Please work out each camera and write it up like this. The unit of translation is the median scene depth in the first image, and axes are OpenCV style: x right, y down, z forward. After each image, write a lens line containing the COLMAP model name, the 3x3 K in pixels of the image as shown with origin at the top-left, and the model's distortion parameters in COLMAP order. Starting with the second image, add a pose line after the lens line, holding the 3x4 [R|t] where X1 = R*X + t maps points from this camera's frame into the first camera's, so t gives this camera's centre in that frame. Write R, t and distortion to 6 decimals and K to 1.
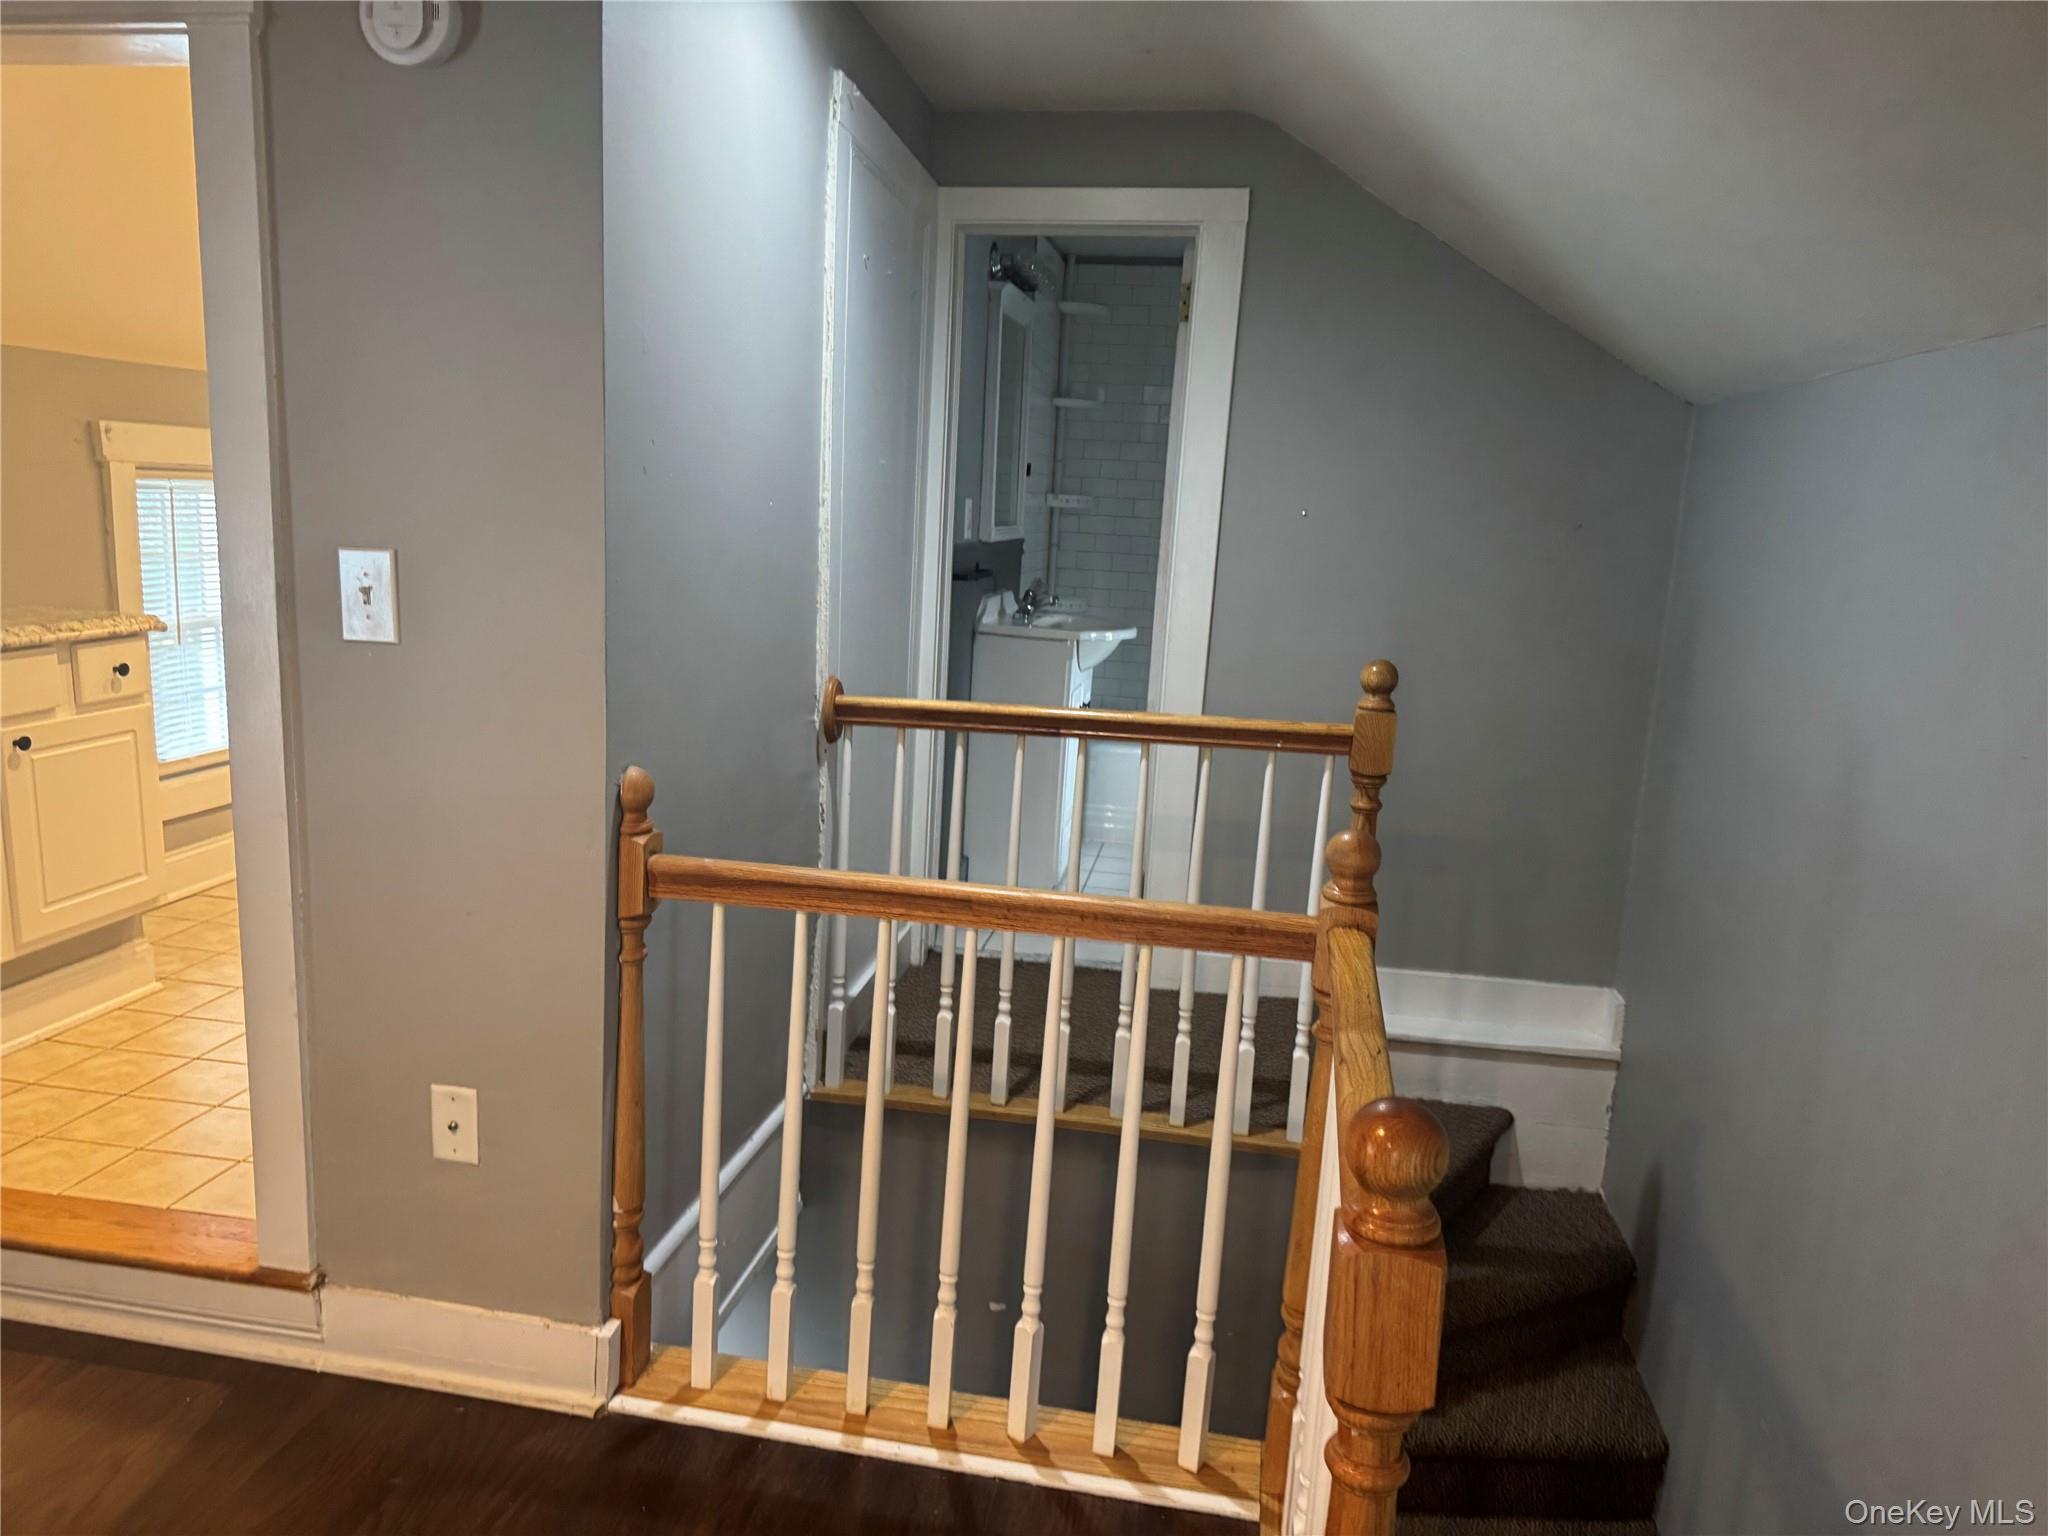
lens RADIAL K [[1446.1, 0, 1019.1], [0, 1446.1, 775.7], [0, 0, 1]] dist [0.040657, -0.051151]
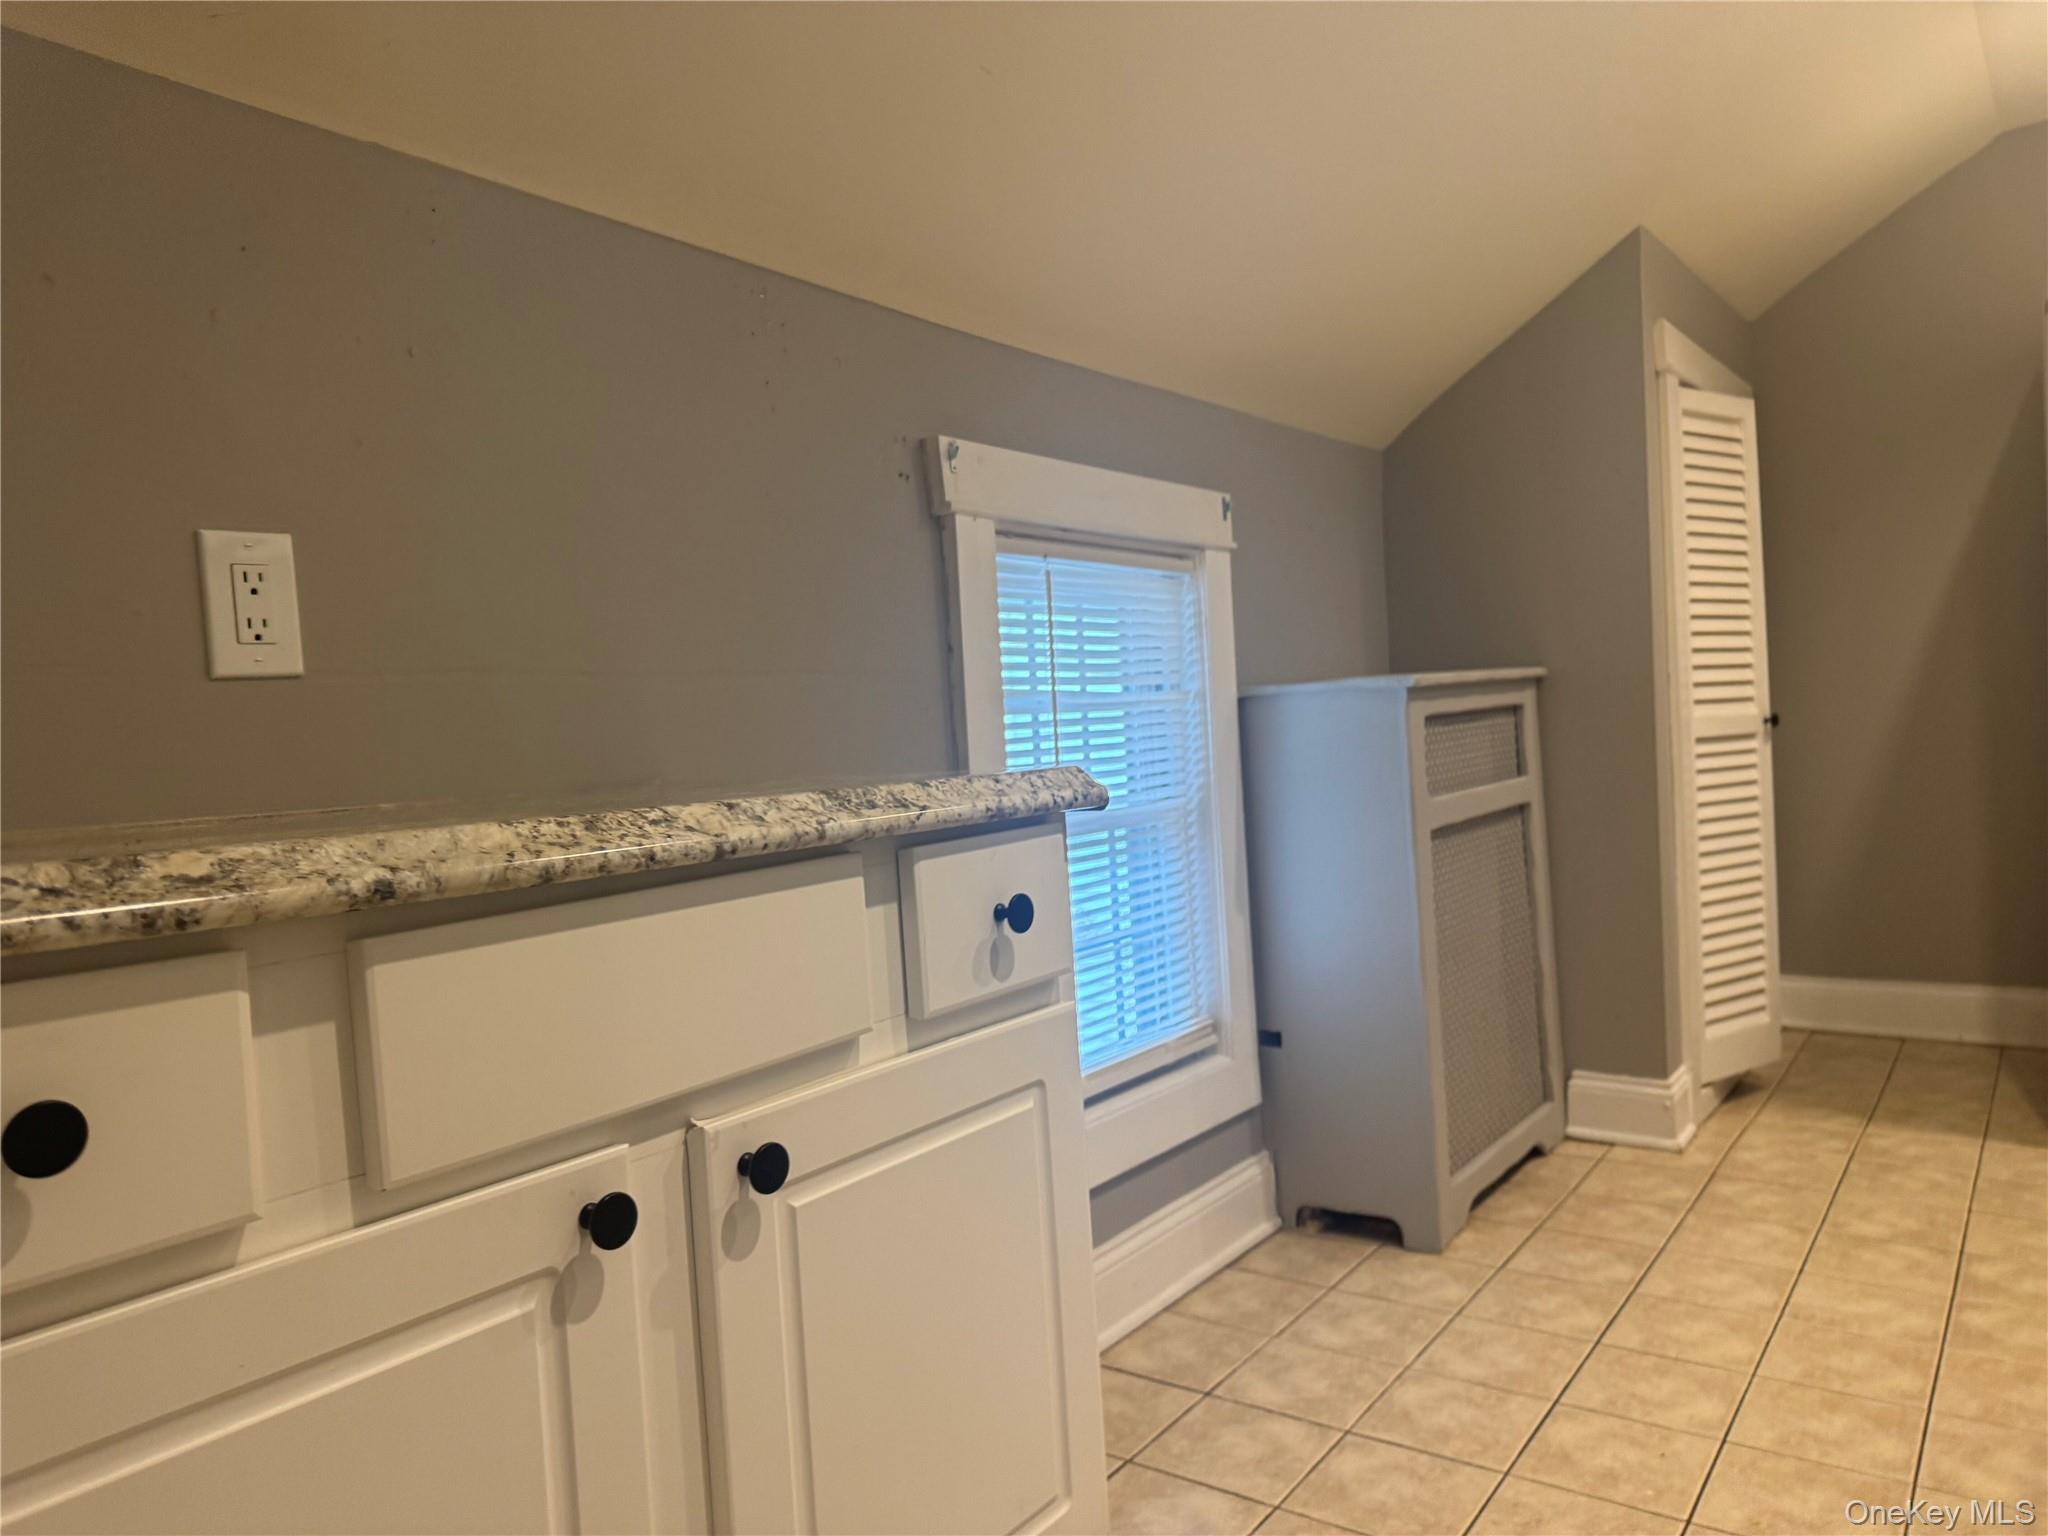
lens RADIAL K [[1446.1, 0, 1029.3], [0, 1446.1, 766.7], [0, 0, 1]] dist [0.040657, -0.051151]
pose [[0.888887, -0.088470, -0.449502, -0.431051], [0.012416, 0.985468, -0.169405, -0.046222], [0.457957, 0.145001, 0.877069, 0.656233]]
